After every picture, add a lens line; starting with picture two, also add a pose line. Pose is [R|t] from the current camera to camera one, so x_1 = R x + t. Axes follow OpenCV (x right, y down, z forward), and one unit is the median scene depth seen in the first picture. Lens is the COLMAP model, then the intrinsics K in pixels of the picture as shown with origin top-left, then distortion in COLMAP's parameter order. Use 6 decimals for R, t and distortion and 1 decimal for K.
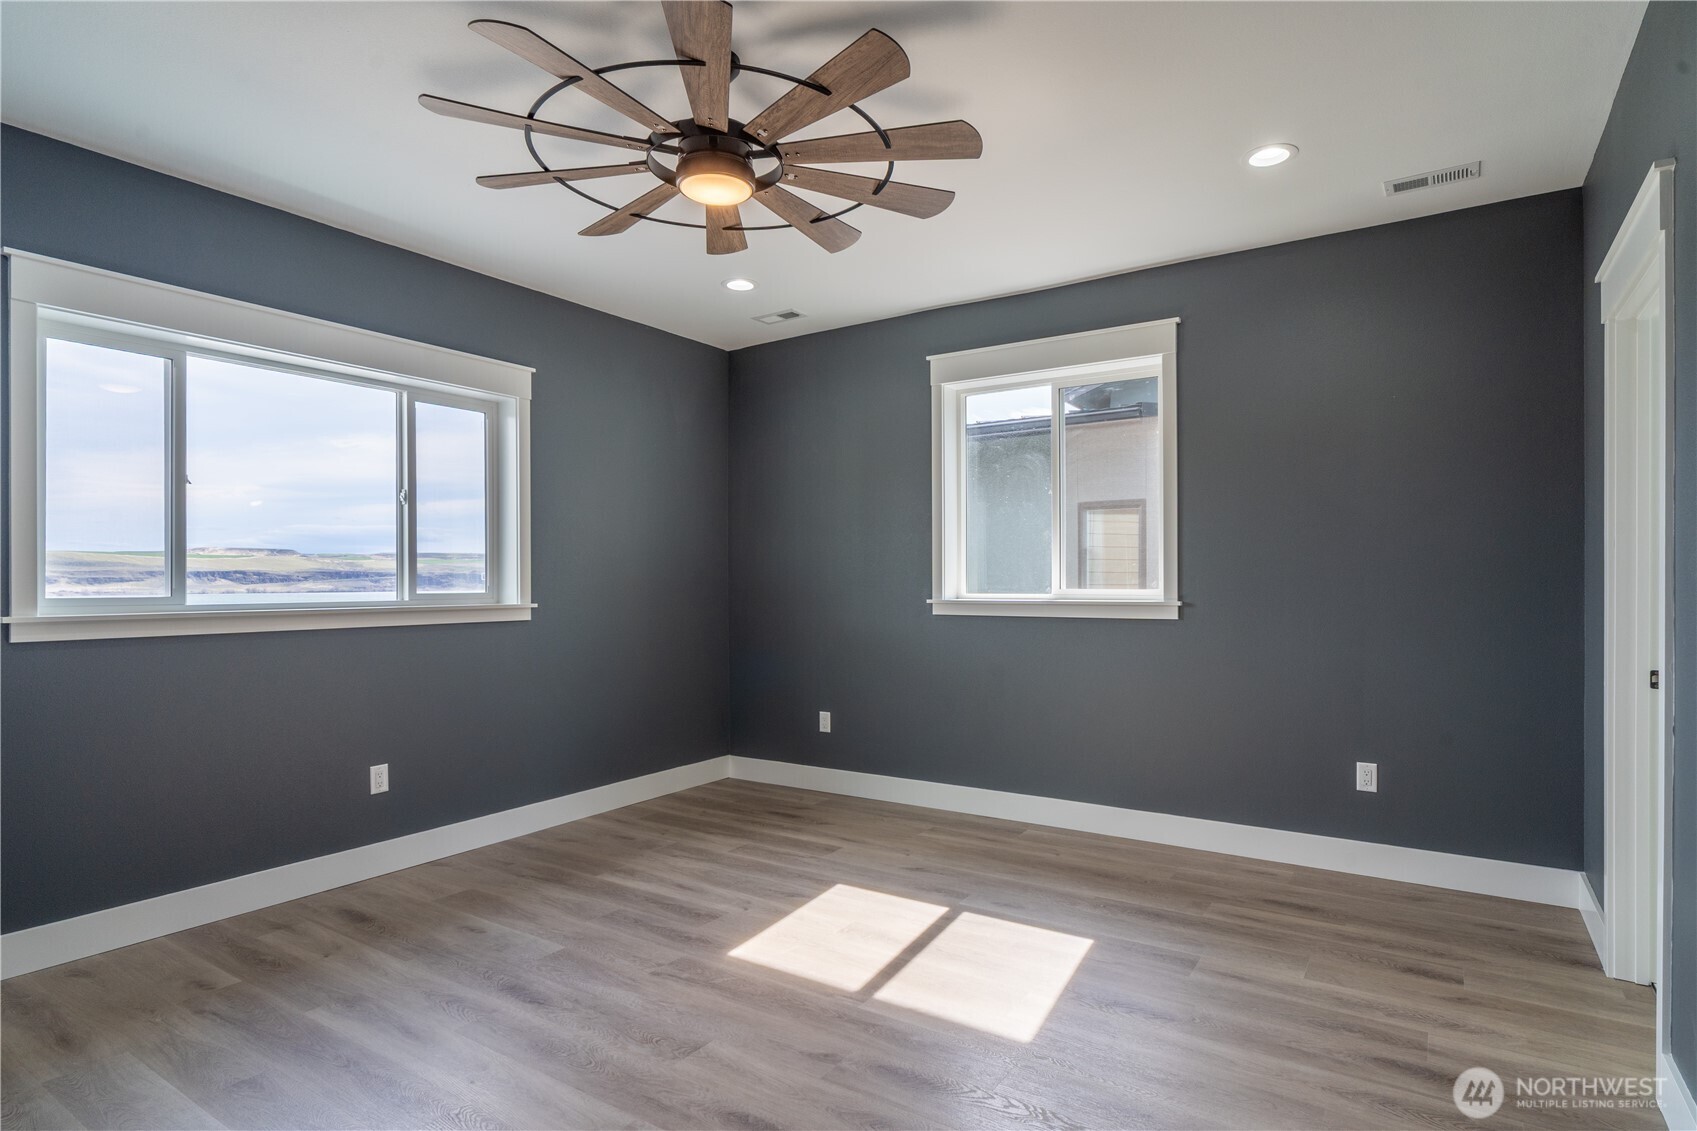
lens RADIAL K [[878.1, 0, 848.1], [0, 878.1, 576.0], [0, 0, 1]] dist [0.001675, 0.000622]
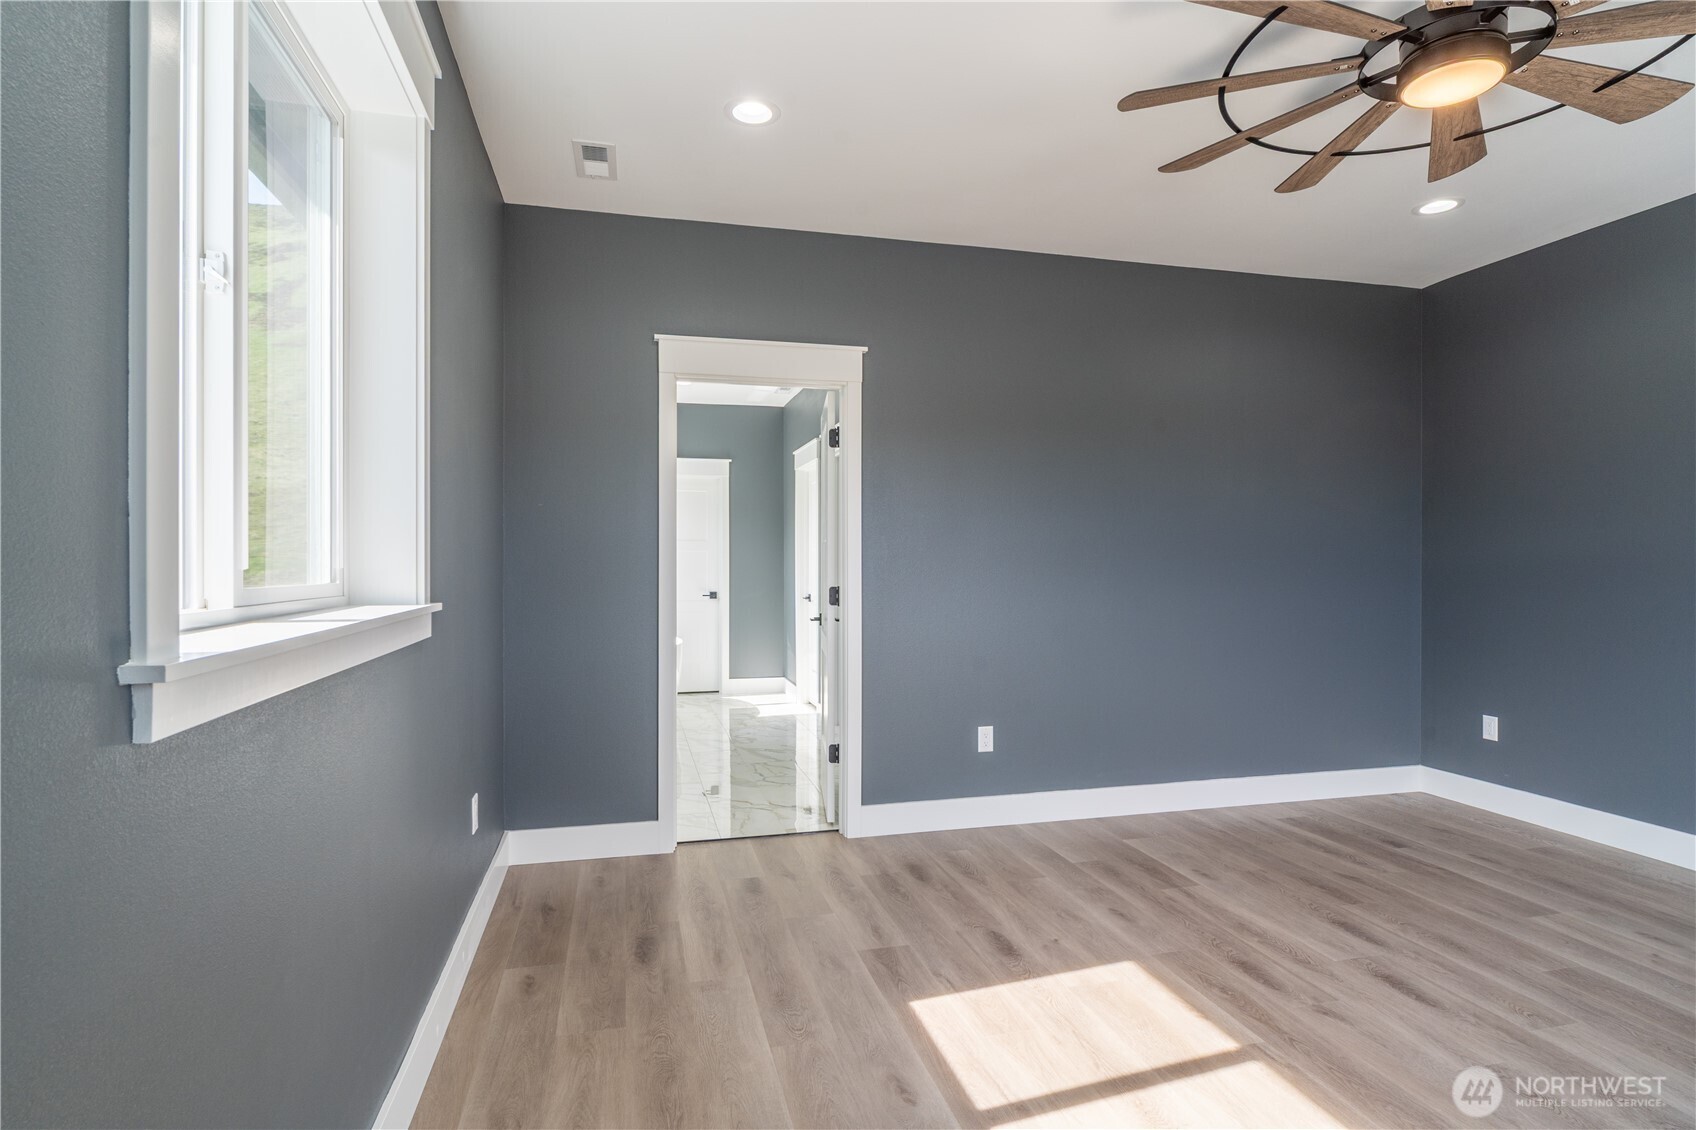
lens RADIAL K [[877.5, 0, 847.6], [0, 877.5, 575.5], [0, 0, 1]] dist [0.001675, 0.000622]
pose [[-0.757491, -0.007329, 0.652804, -0.248572], [-0.002160, 0.999960, 0.008720, 0.010263], [-0.652842, 0.005195, -0.757476, 1.960823]]
